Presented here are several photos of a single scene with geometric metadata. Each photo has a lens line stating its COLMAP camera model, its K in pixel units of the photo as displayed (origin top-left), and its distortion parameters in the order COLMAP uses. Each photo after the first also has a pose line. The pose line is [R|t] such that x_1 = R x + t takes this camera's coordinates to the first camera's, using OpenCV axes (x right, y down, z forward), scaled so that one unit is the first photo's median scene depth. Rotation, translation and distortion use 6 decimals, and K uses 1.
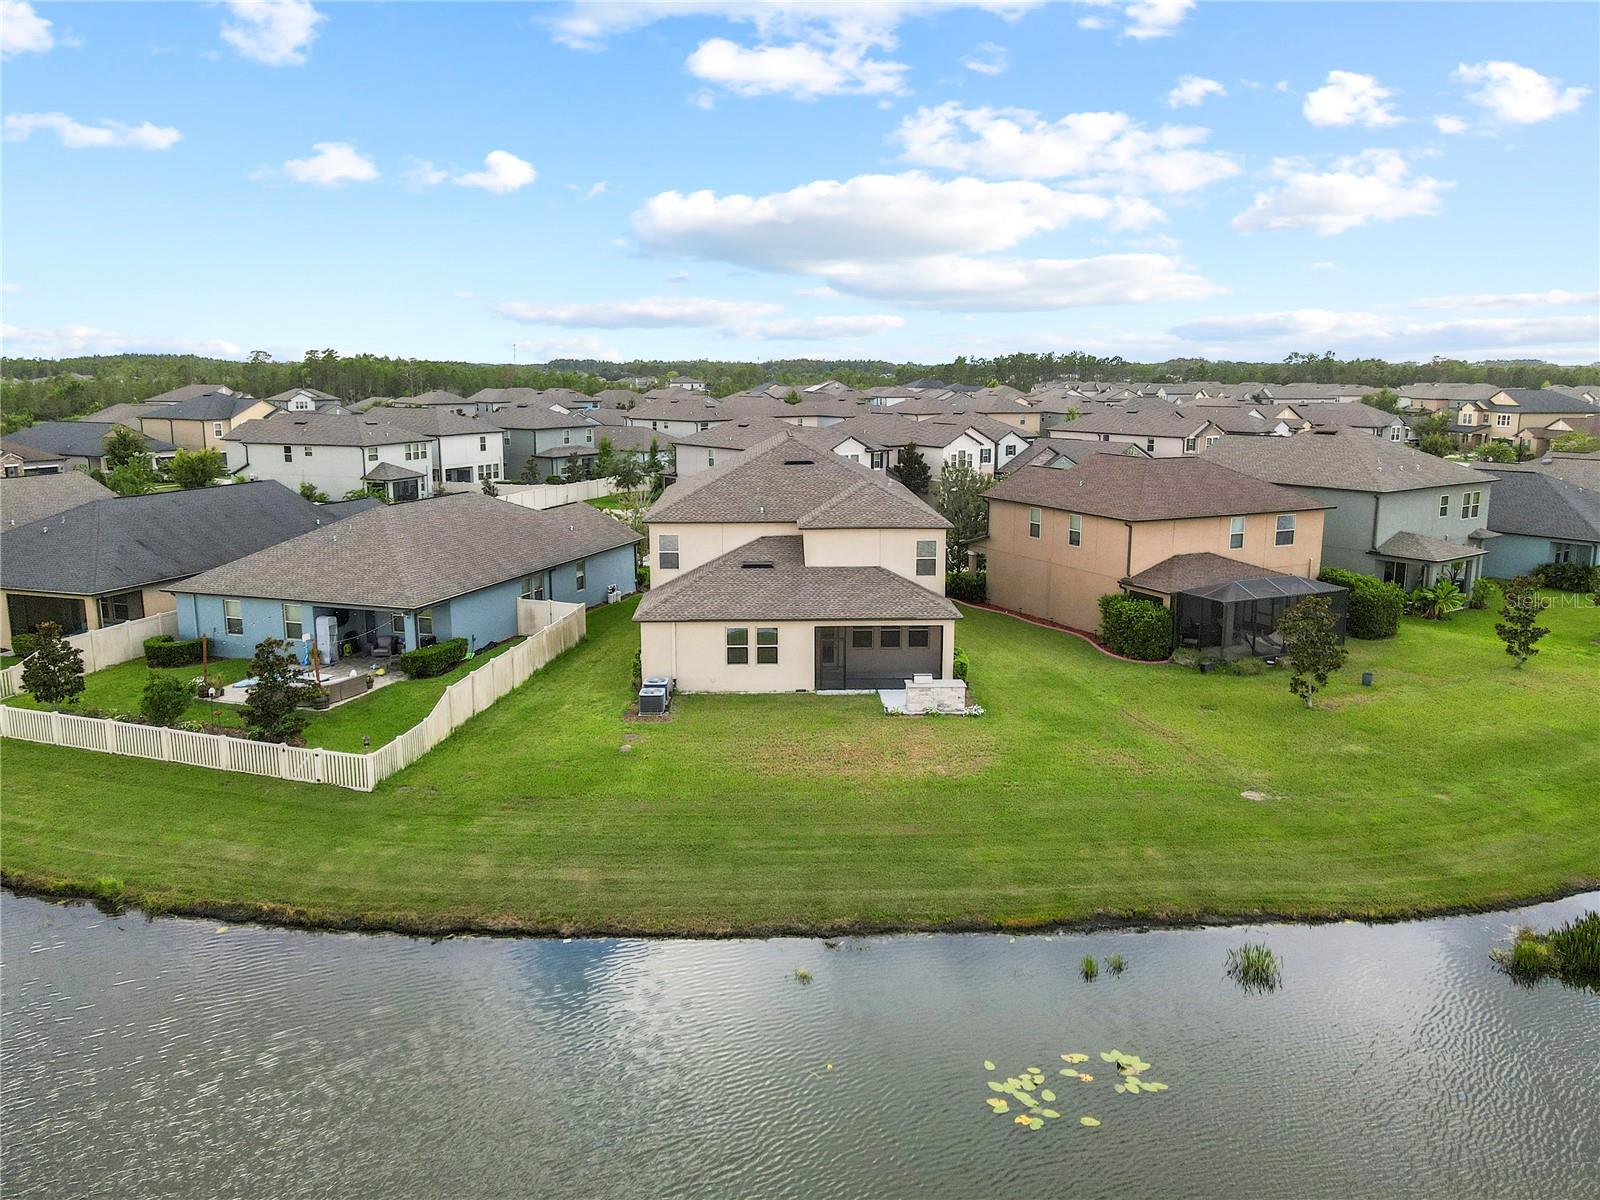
lens RADIAL K [[1184.4, 0, 804.7], [0, 1184.4, 599.5], [0, 0, 1]] dist [0.007655, 0.001673]
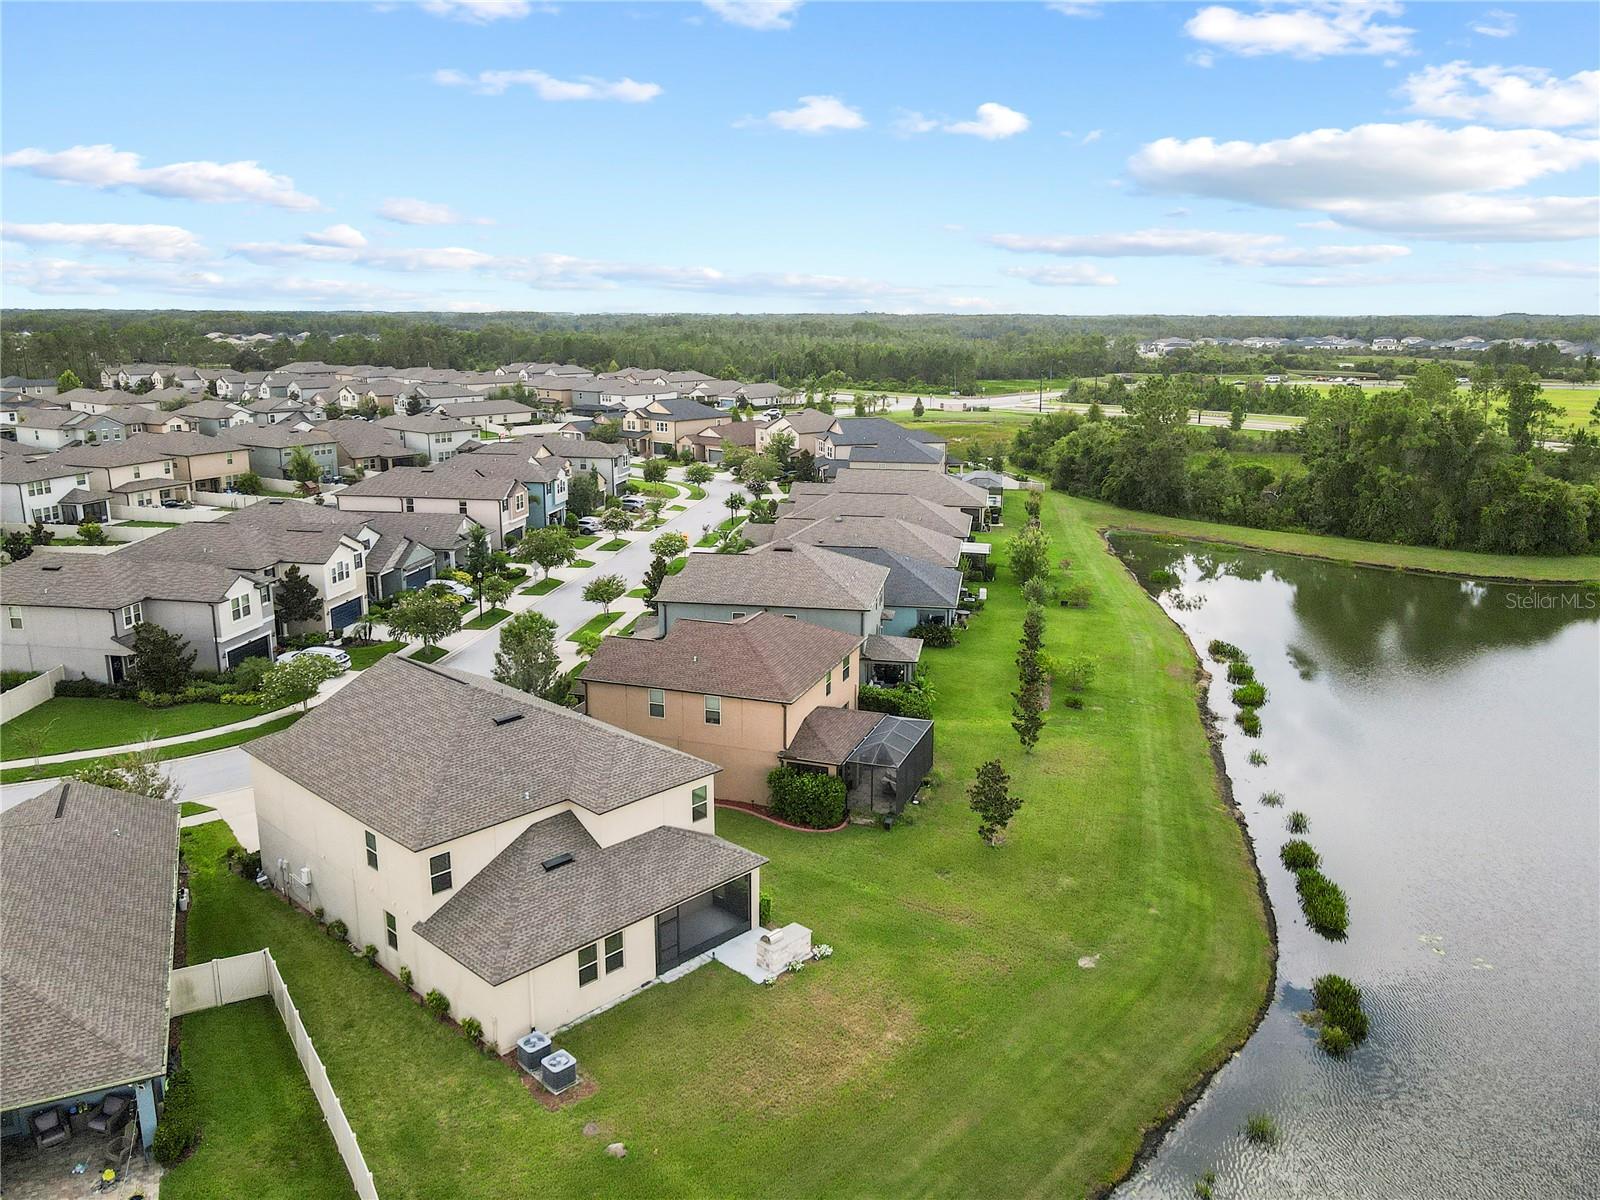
lens RADIAL K [[1184.4, 0, 804.7], [0, 1184.4, 599.5], [0, 0, 1]] dist [0.007655, 0.001673]
pose [[0.718724, -0.161505, 0.676278, -0.465575], [0.130782, 0.986689, 0.096645, -0.279197], [-0.682885, 0.018984, 0.730279, 0.190049]]
